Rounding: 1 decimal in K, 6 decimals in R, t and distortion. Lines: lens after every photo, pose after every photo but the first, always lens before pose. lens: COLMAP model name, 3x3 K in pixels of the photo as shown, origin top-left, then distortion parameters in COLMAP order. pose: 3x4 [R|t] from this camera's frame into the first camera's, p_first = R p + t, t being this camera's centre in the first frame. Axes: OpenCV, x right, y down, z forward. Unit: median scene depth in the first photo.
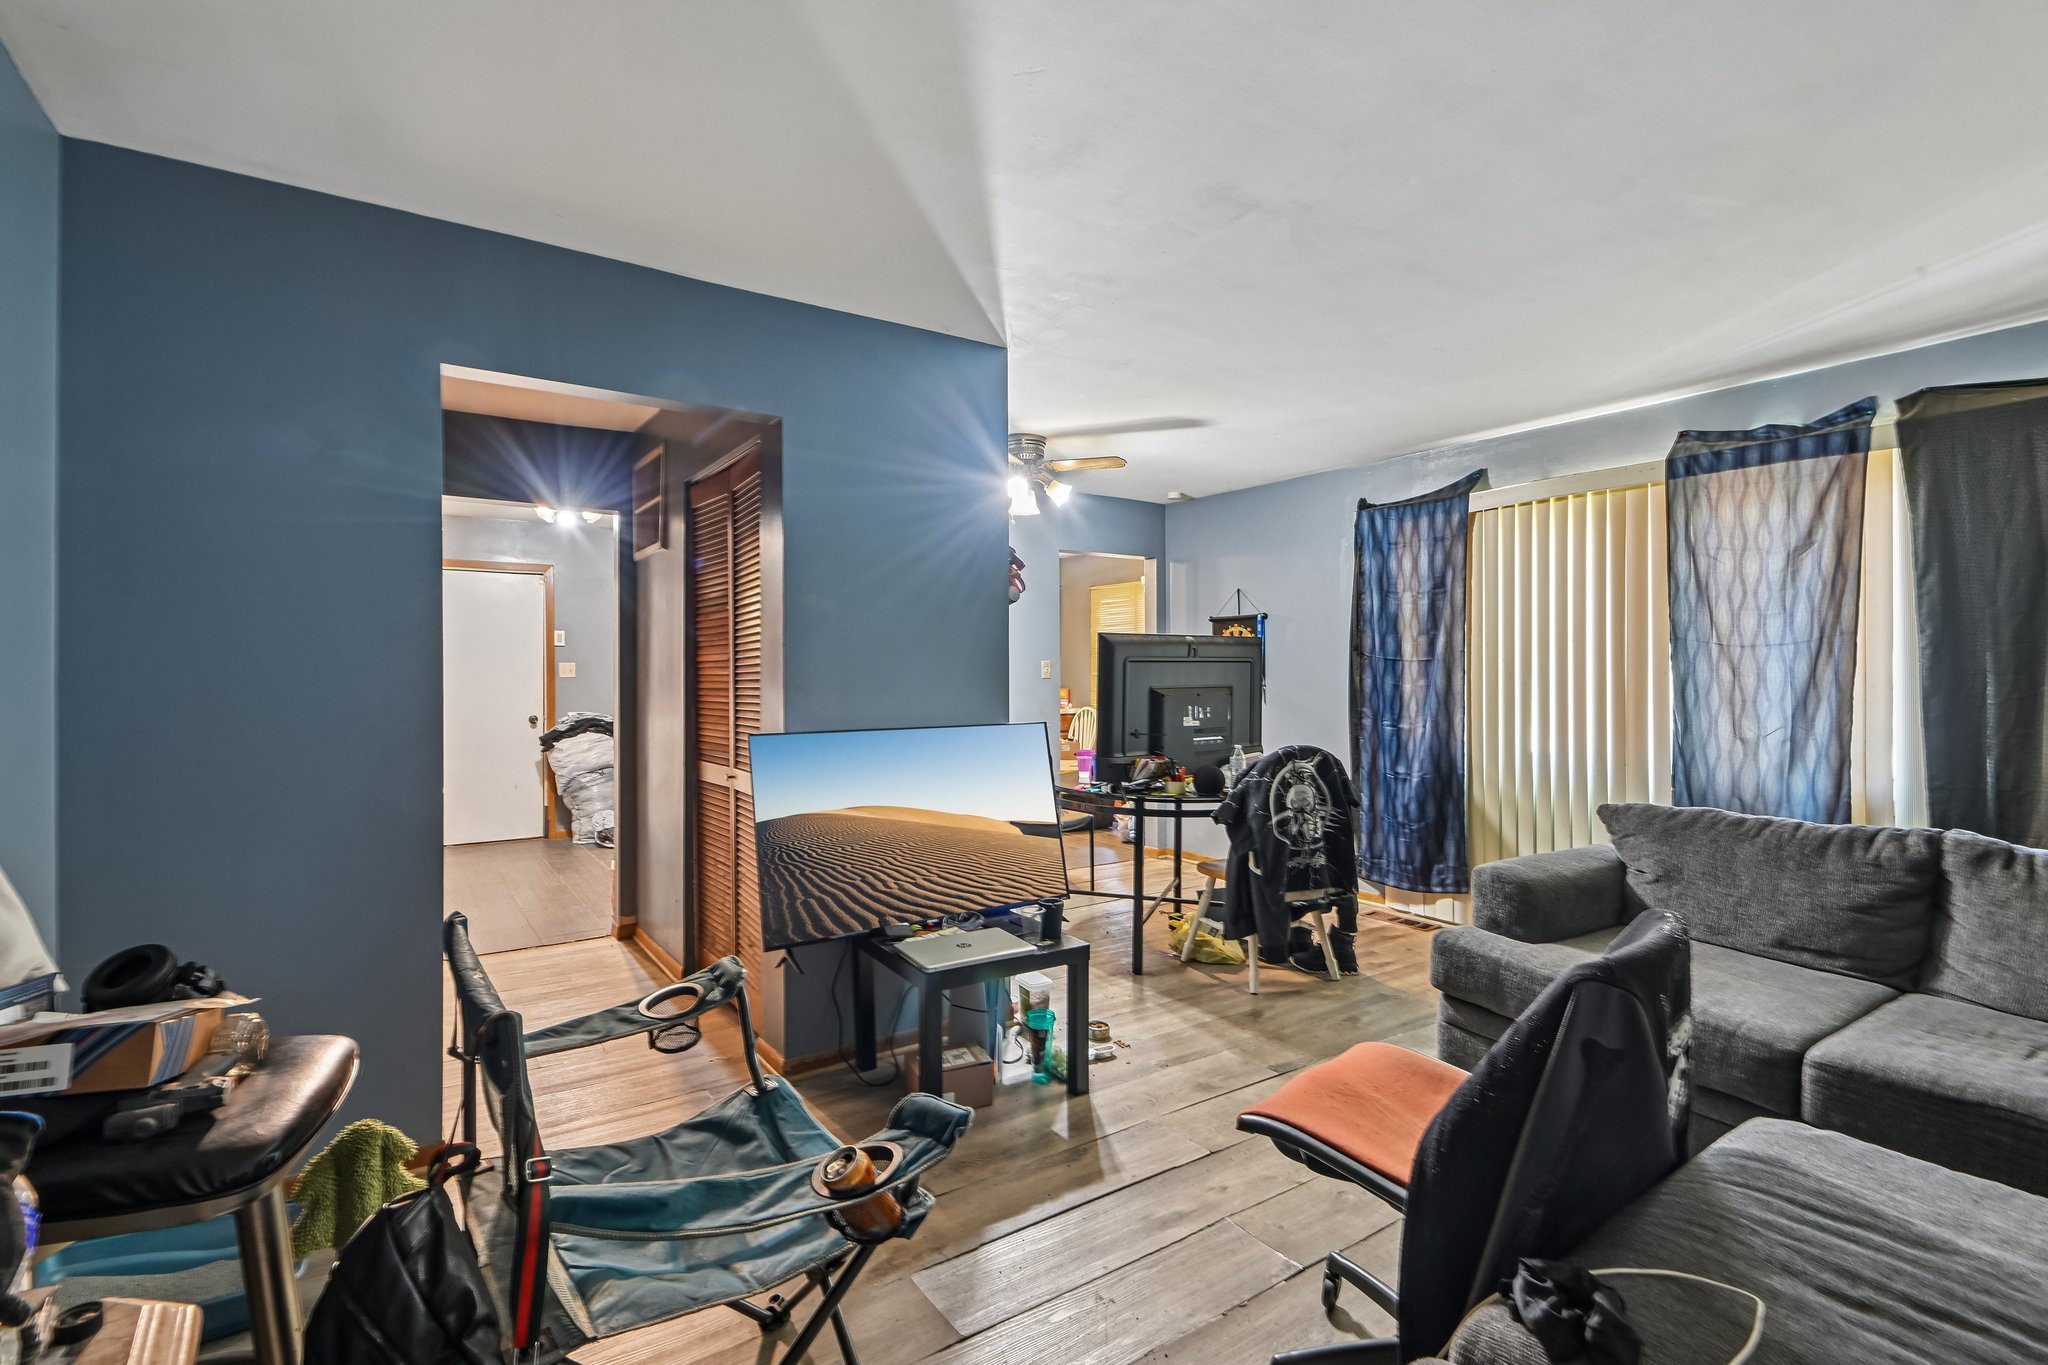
lens RADIAL K [[925.5, 0, 1008.5], [0, 925.5, 672.1], [0, 0, 1]] dist [-0.003602, -0.001406]
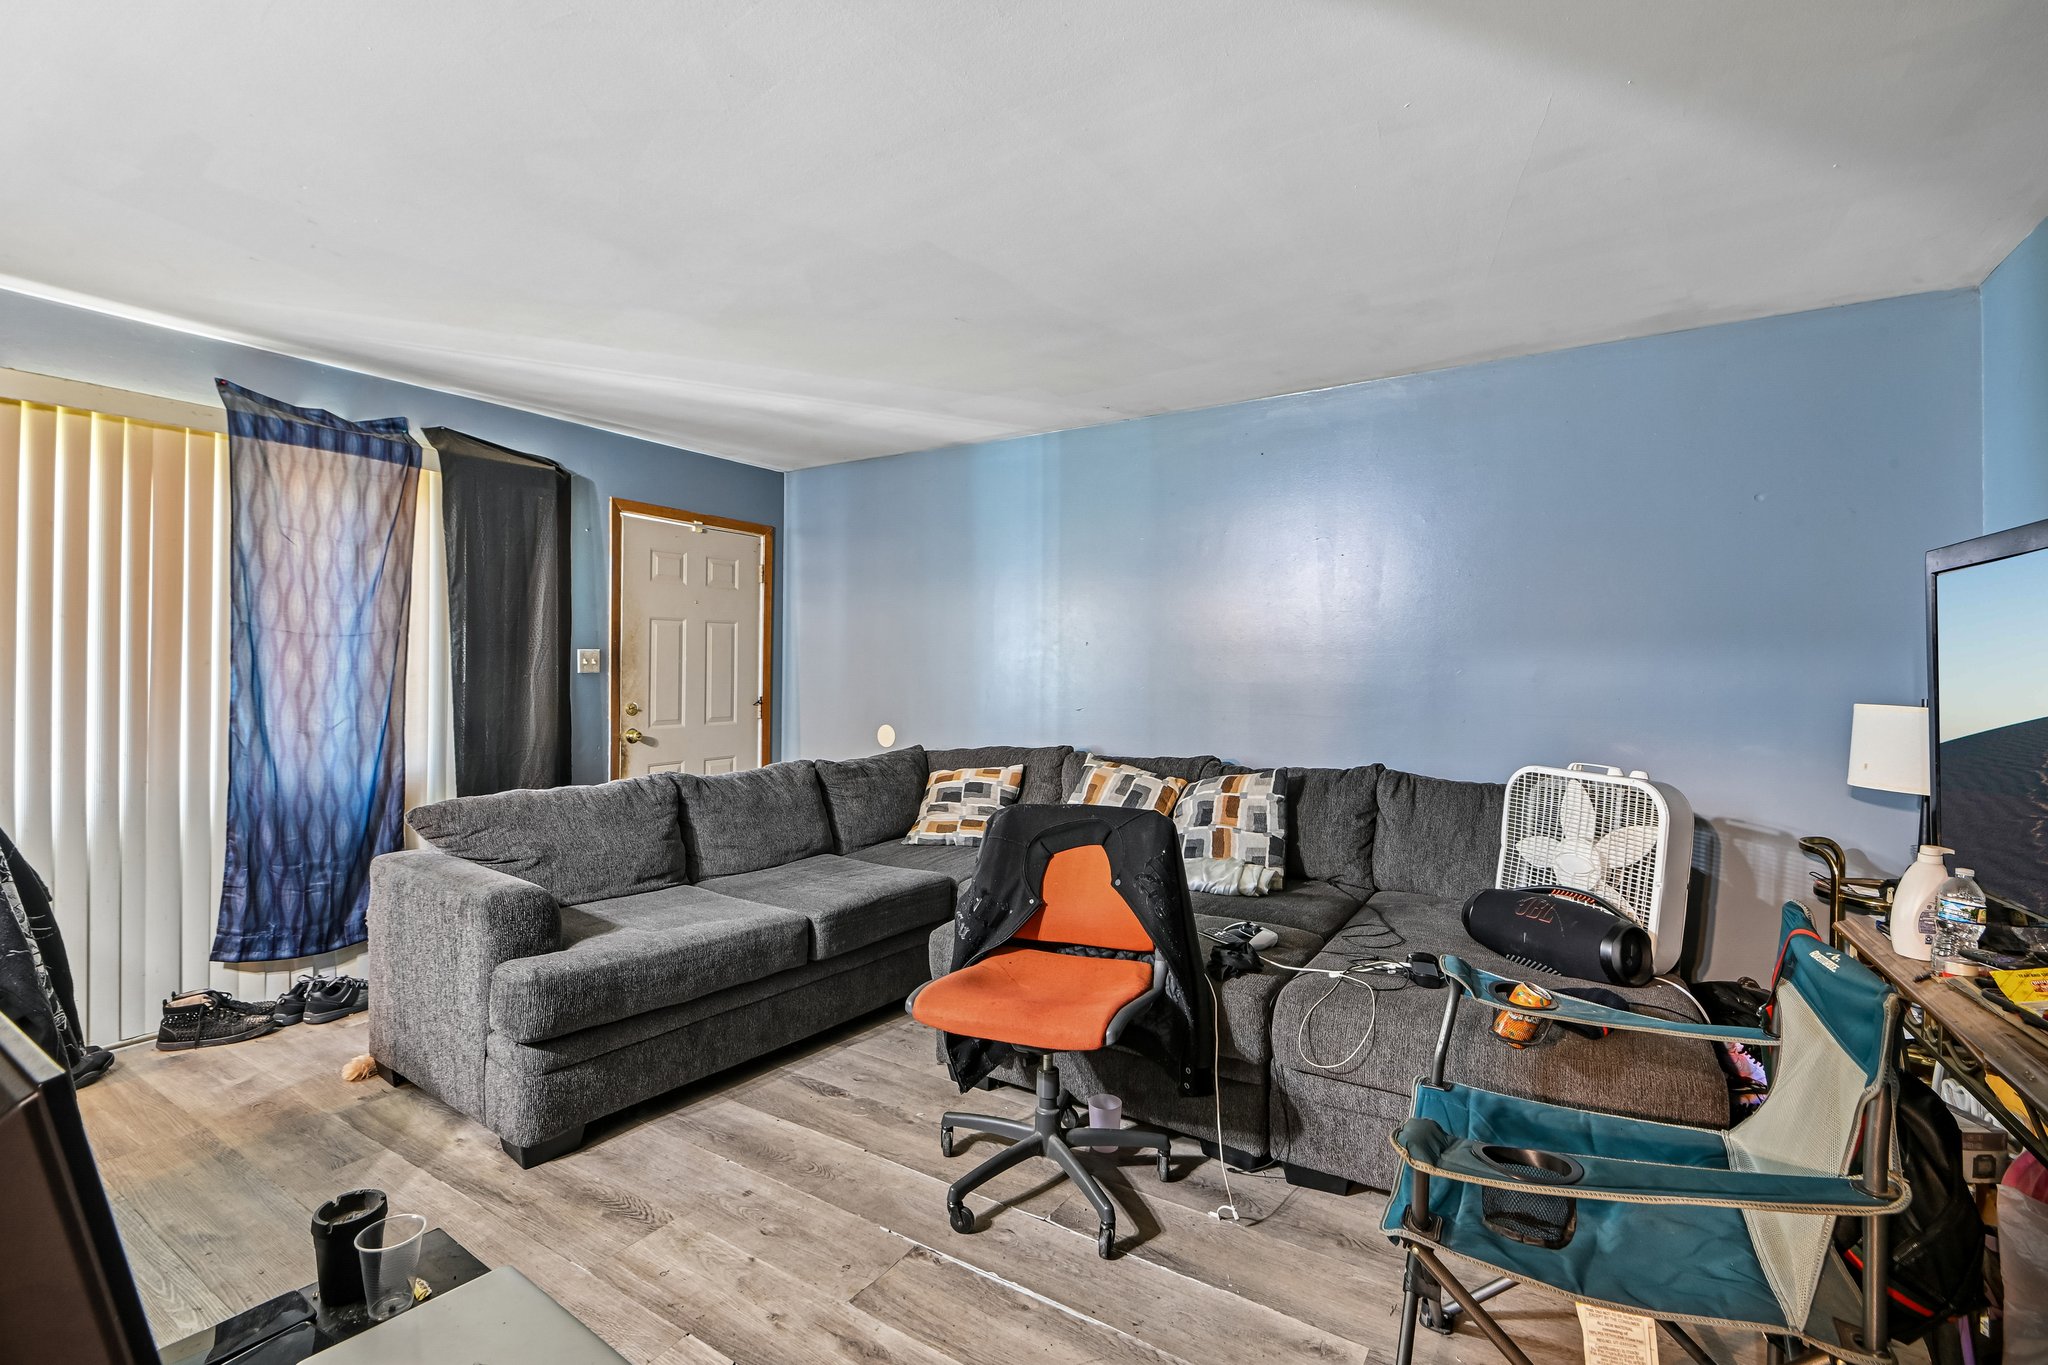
lens RADIAL K [[925.5, 0, 1012.7], [0, 925.5, 667.3], [0, 0, 1]] dist [-0.003602, -0.001406]
pose [[-0.400855, -0.003900, 0.916133, -0.280148], [-0.006427, 0.999978, 0.001445, -0.000858], [-0.916119, -0.005309, -0.400871, 0.551402]]
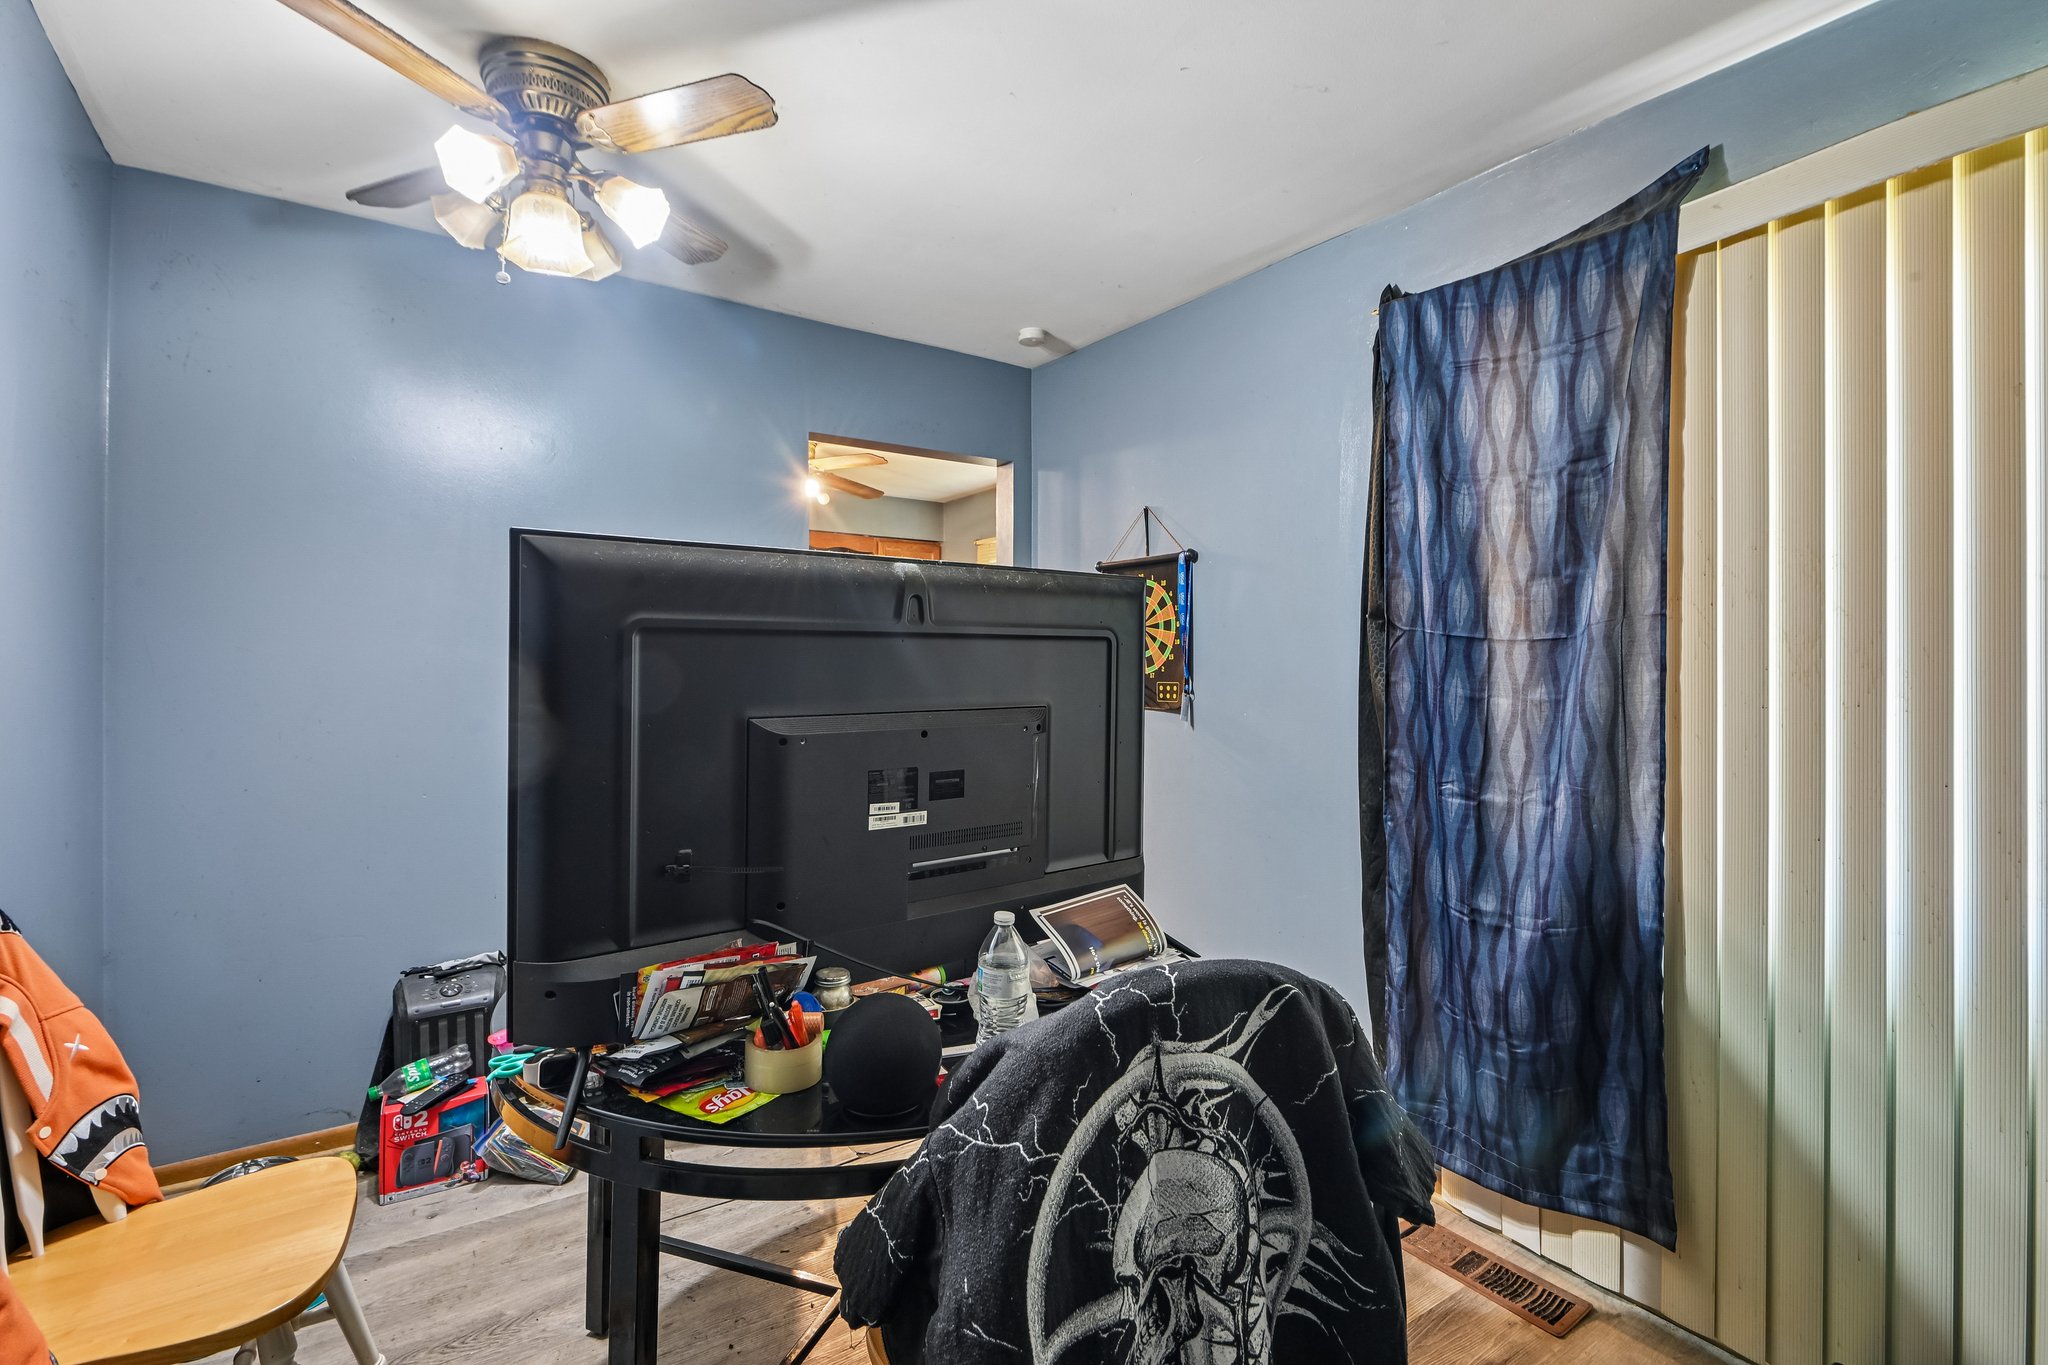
lens RADIAL K [[925.5, 0, 1009.4], [0, 925.5, 665.5], [0, 0, 1]] dist [-0.003602, -0.001406]
pose [[0.999950, 0.005372, 0.008475, 0.213118], [-0.005394, 0.999982, 0.002618, -0.001039], [-0.008460, -0.002663, 0.999961, 0.606727]]
